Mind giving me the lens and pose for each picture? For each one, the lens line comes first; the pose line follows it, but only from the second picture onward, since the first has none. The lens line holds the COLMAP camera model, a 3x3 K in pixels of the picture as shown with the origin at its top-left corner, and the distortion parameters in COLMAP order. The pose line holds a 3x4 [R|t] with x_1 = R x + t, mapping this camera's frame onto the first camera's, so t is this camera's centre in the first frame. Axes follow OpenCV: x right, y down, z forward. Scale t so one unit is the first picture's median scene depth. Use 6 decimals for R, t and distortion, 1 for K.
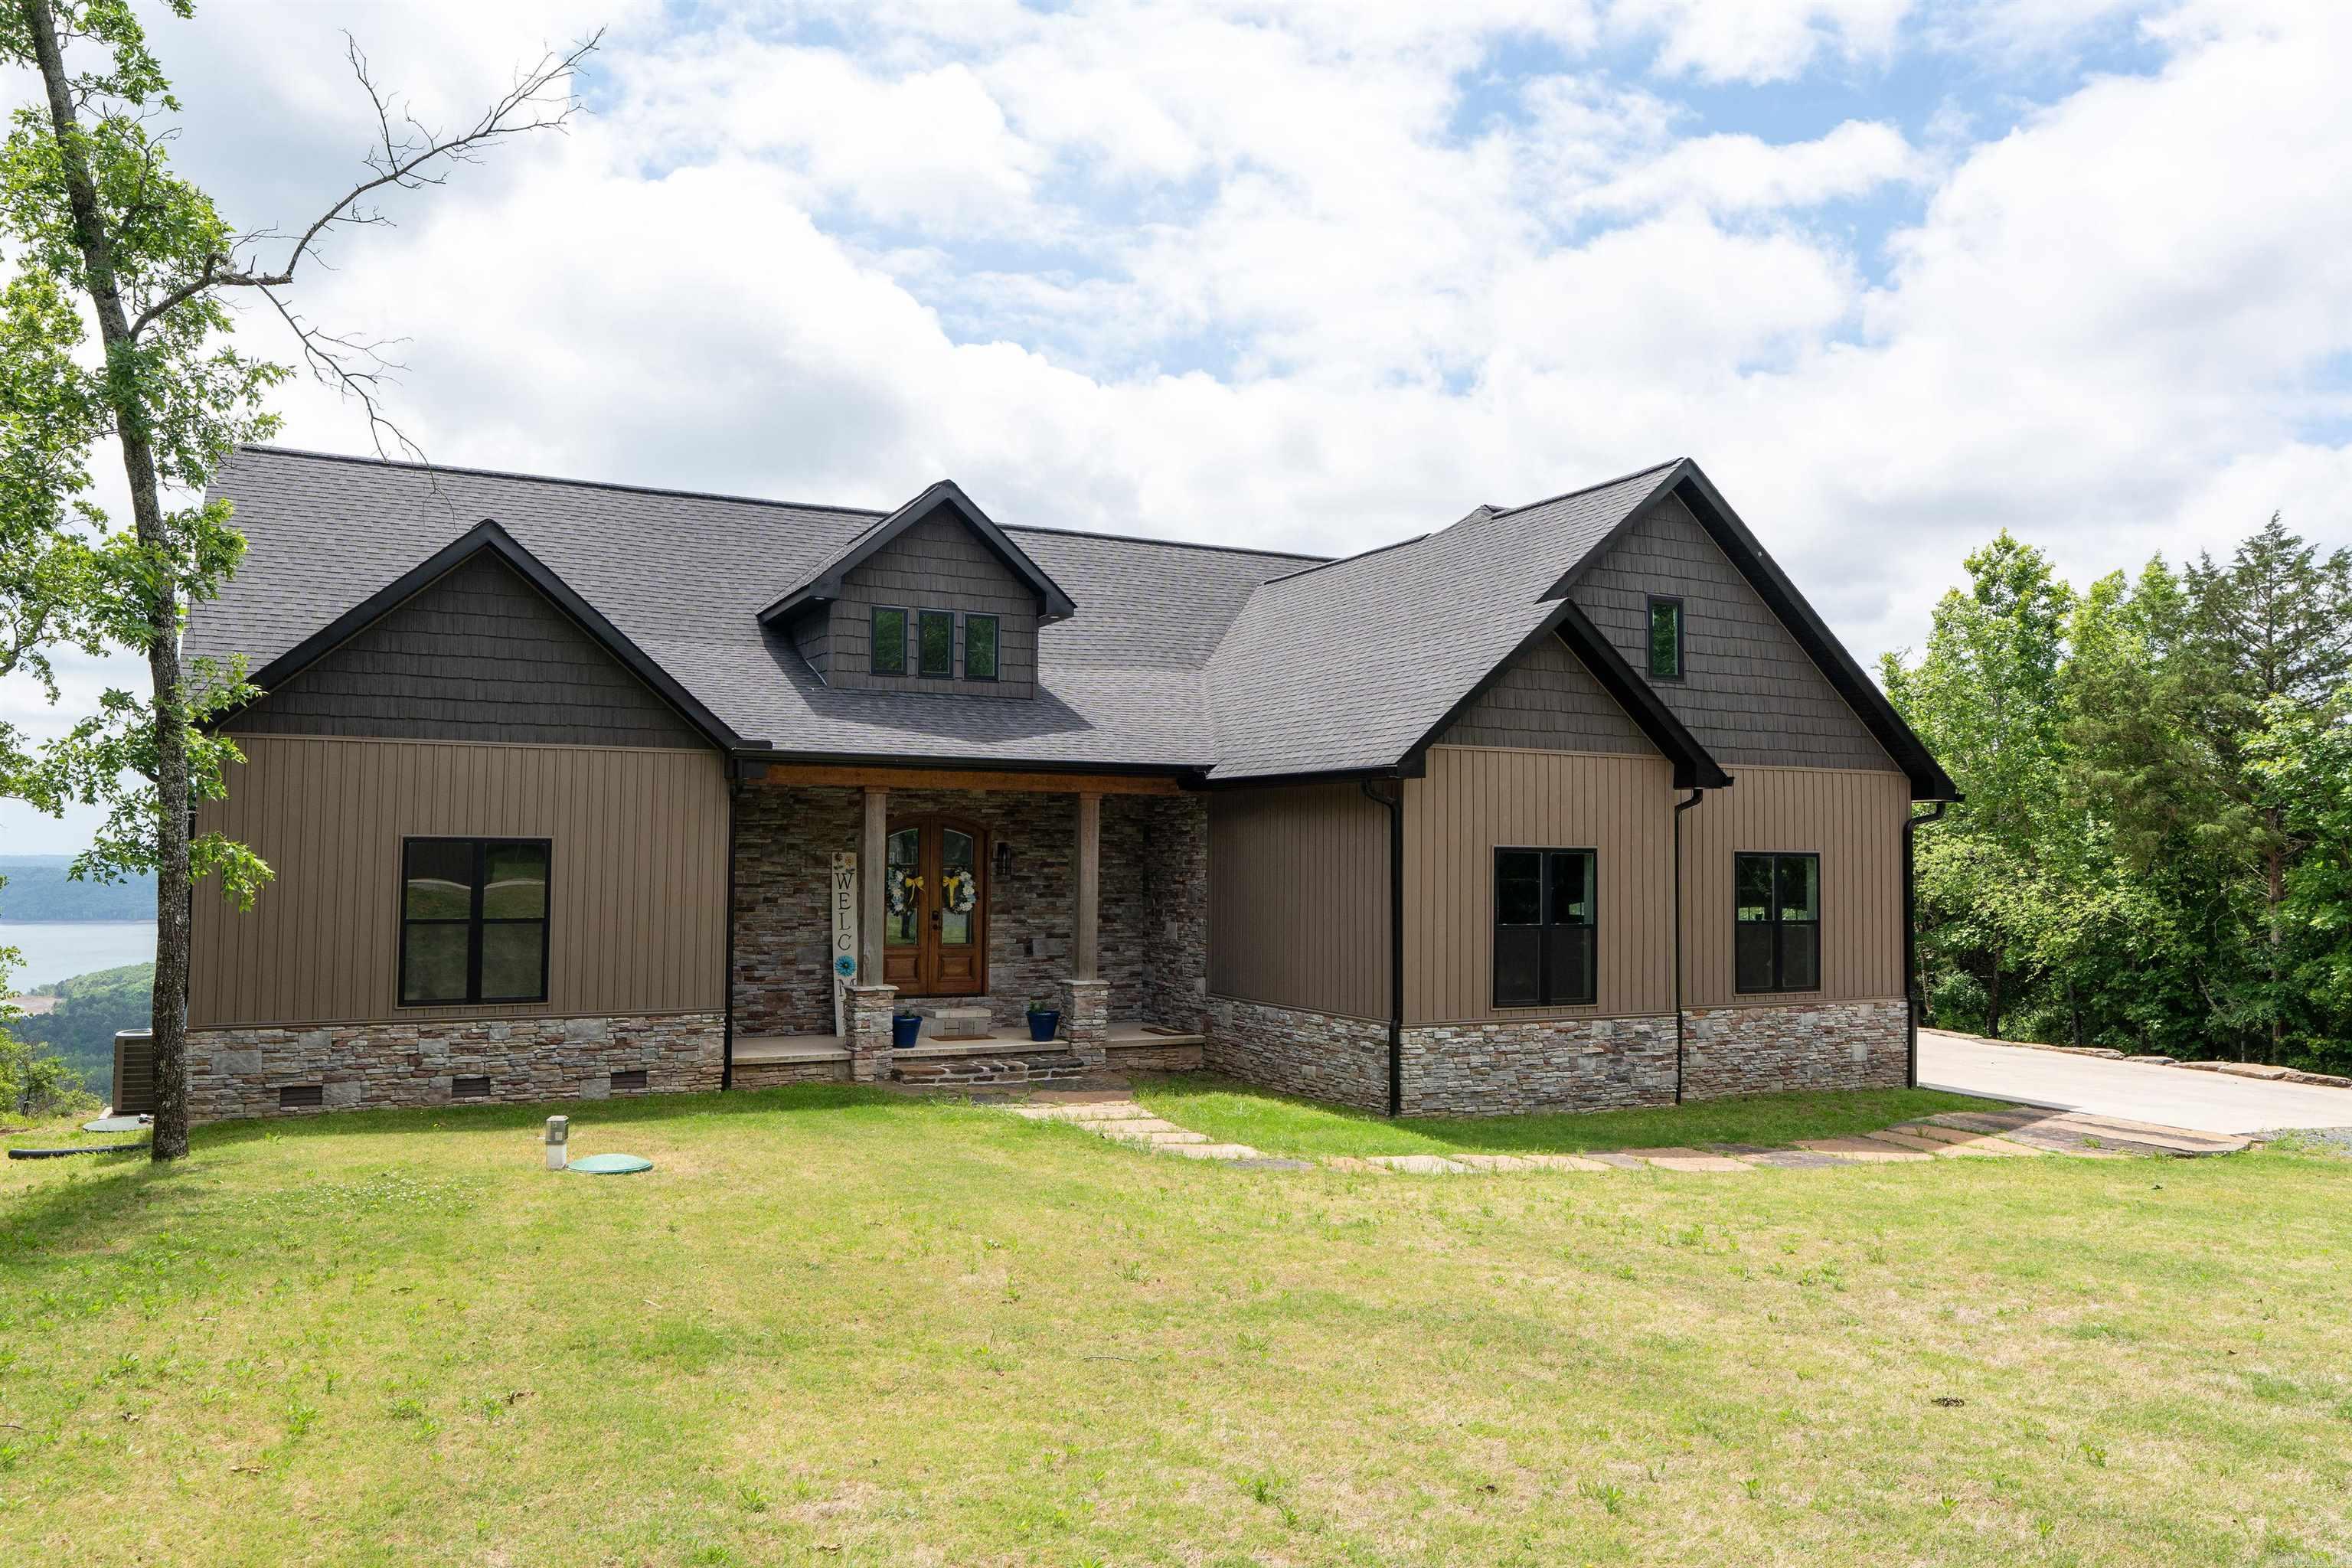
lens RADIAL K [[1666.1, 0, 1176.0], [0, 1666.1, 784.0], [0, 0, 1]] dist [-0.001332, 0.001877]
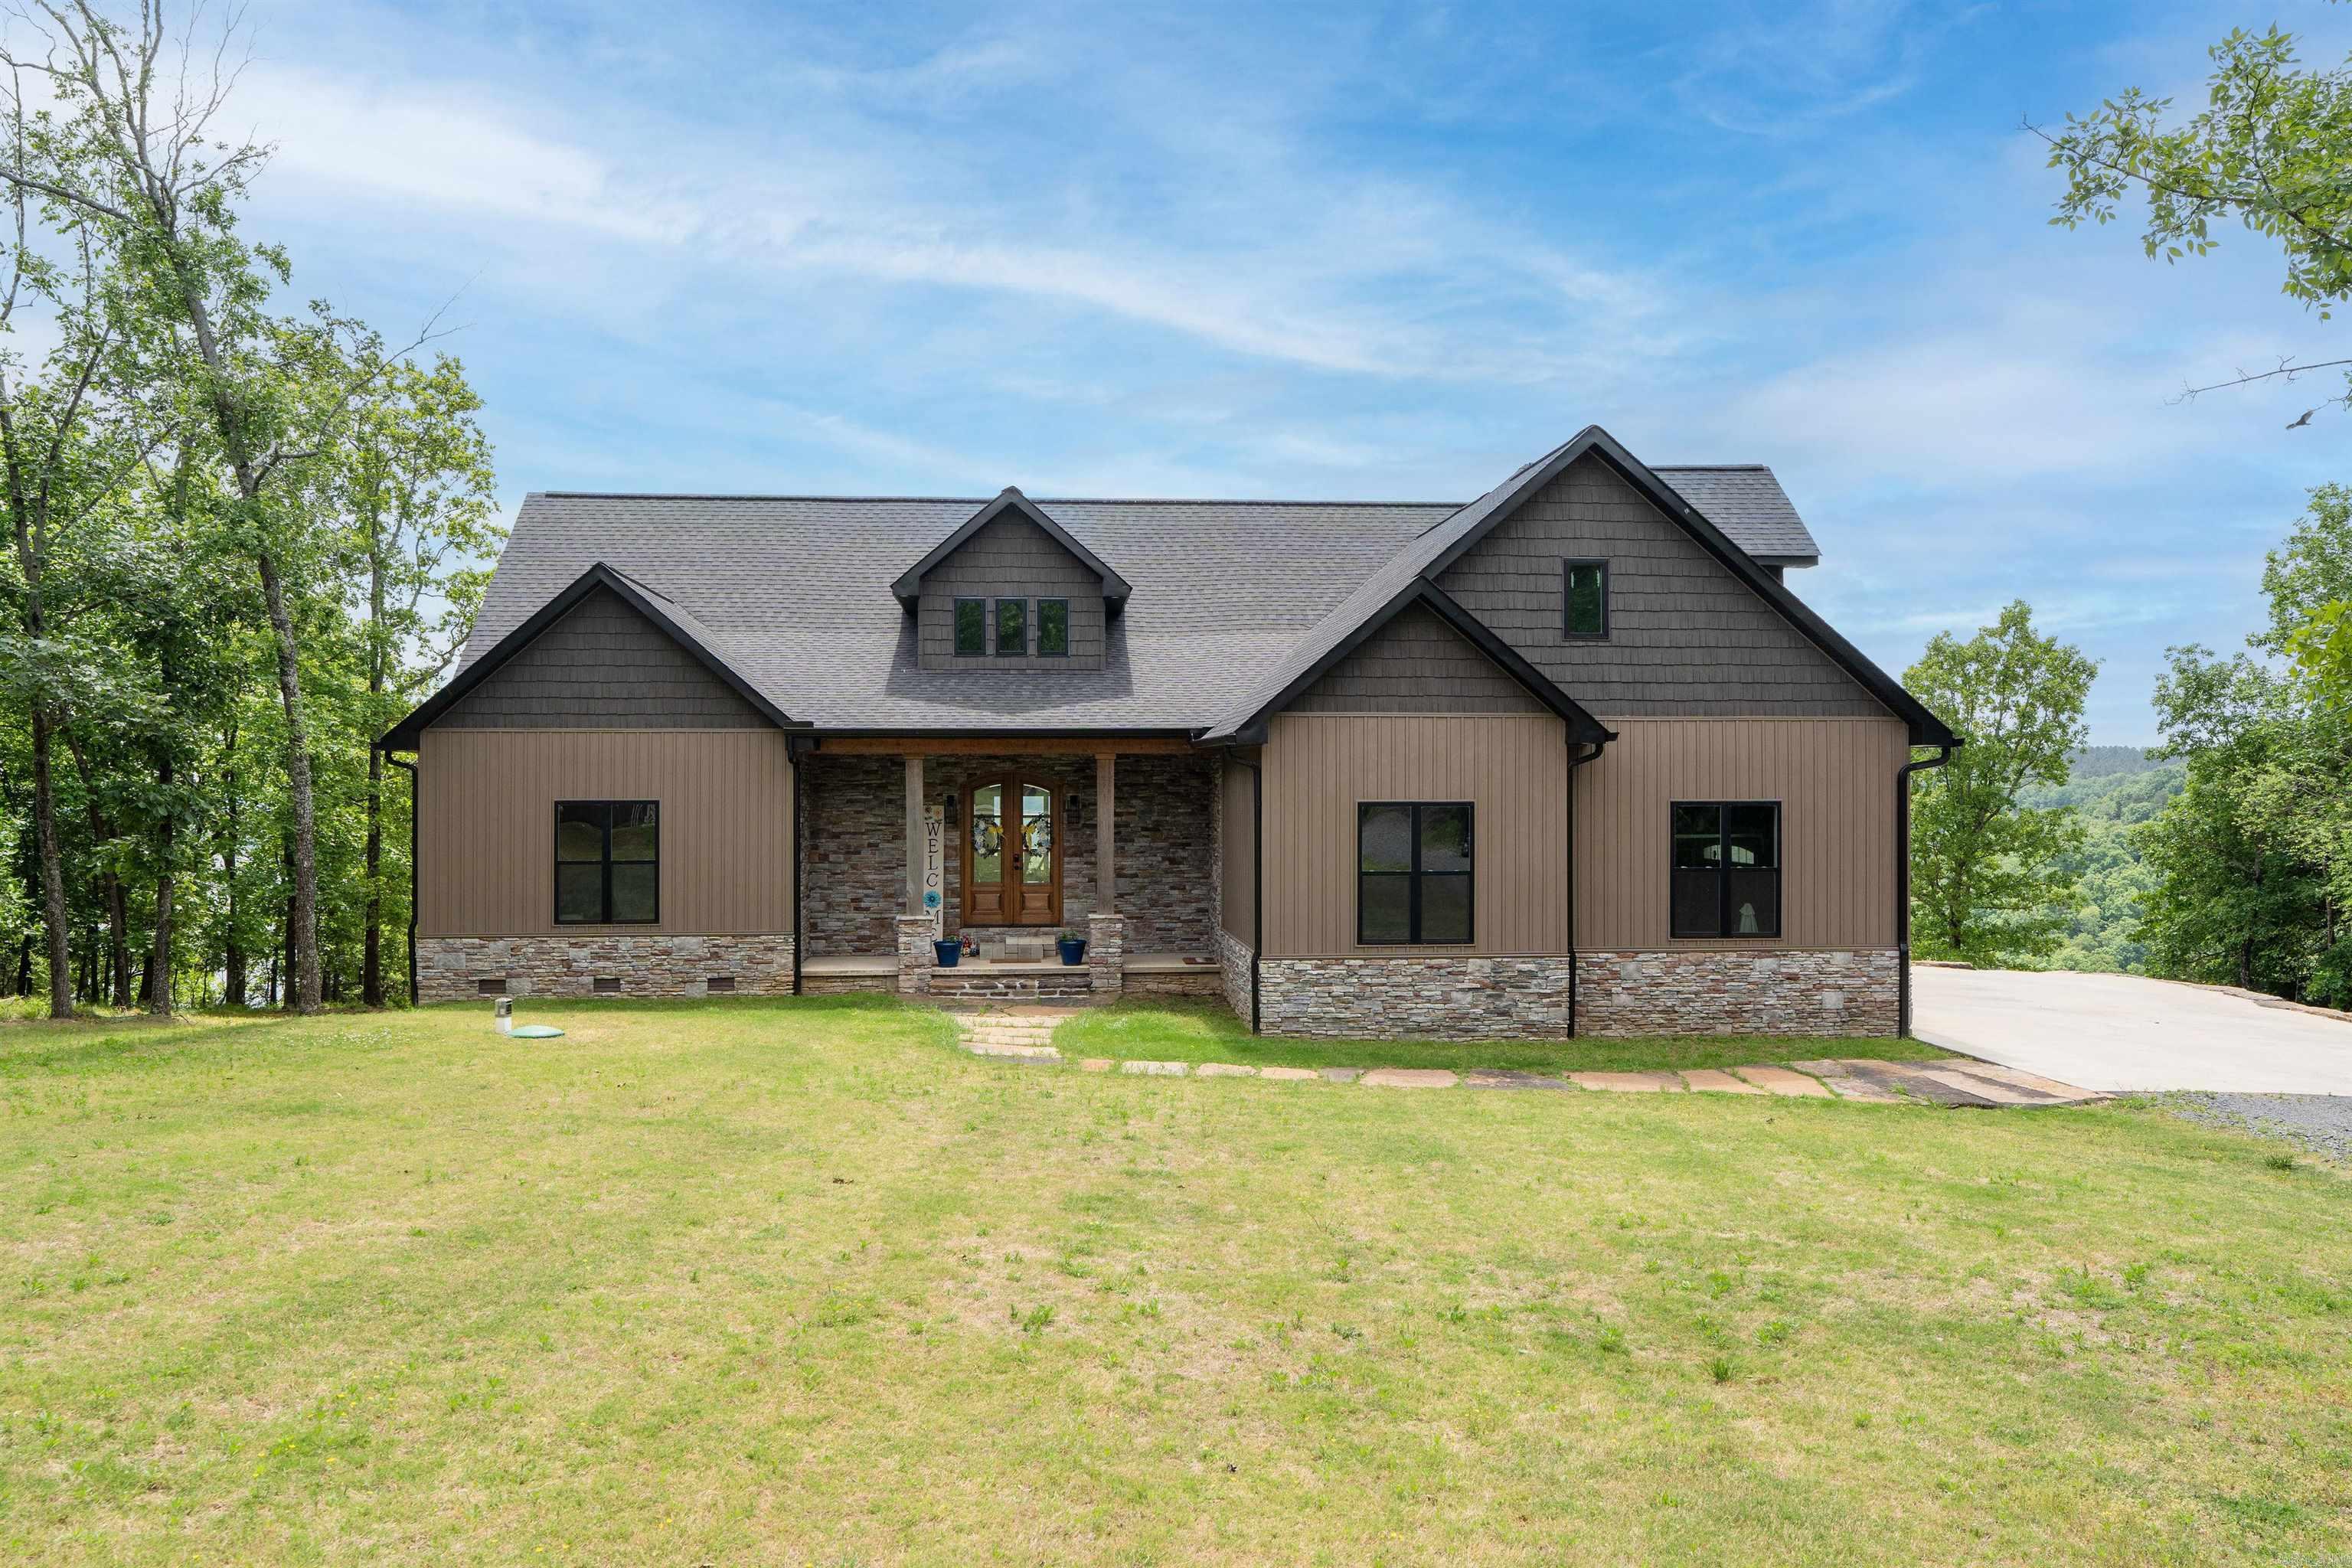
lens RADIAL K [[1818.4, 0, 1176.0], [0, 1818.4, 784.0], [0, 0, 1]] dist [-0.002823, -0.003436]
pose [[0.927687, -0.009671, -0.373233, 0.505960], [0.026585, 0.998838, 0.040195, -0.025337], [0.372410, -0.047211, 0.926867, -0.169918]]
